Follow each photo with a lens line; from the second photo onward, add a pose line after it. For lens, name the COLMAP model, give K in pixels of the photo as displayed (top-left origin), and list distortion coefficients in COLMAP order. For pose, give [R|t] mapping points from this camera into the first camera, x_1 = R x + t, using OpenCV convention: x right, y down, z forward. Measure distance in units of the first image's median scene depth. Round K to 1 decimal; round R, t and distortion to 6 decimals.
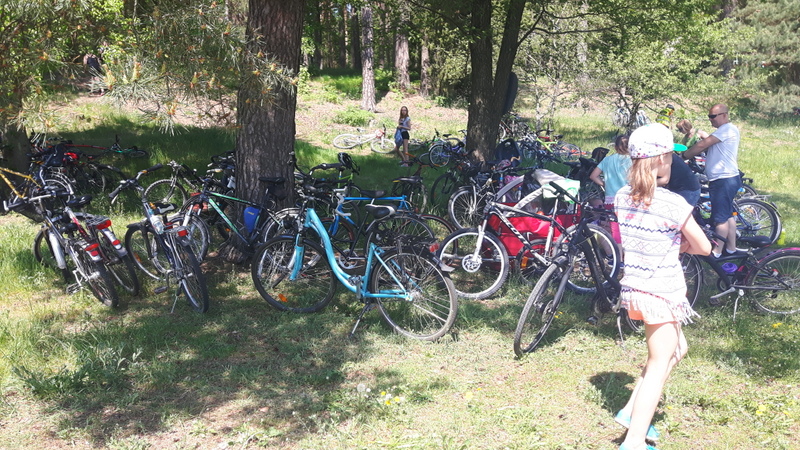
lens RADIAL K [[641.0, 0, 400.0], [0, 641.0, 225.0], [0, 0, 1]] dist [0.220911, -0.388018]
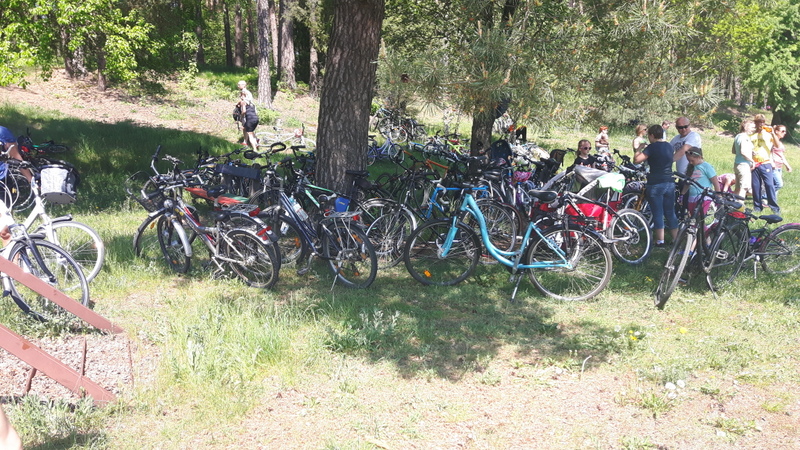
lens RADIAL K [[641.0, 0, 400.0], [0, 641.0, 225.0], [0, 0, 1]] dist [0.220911, -0.388018]
pose [[0.964438, -0.015938, 0.263827, -0.413770], [0.017054, 0.999853, -0.001937, 0.021623], [-0.263757, 0.006368, 0.964568, -0.066126]]
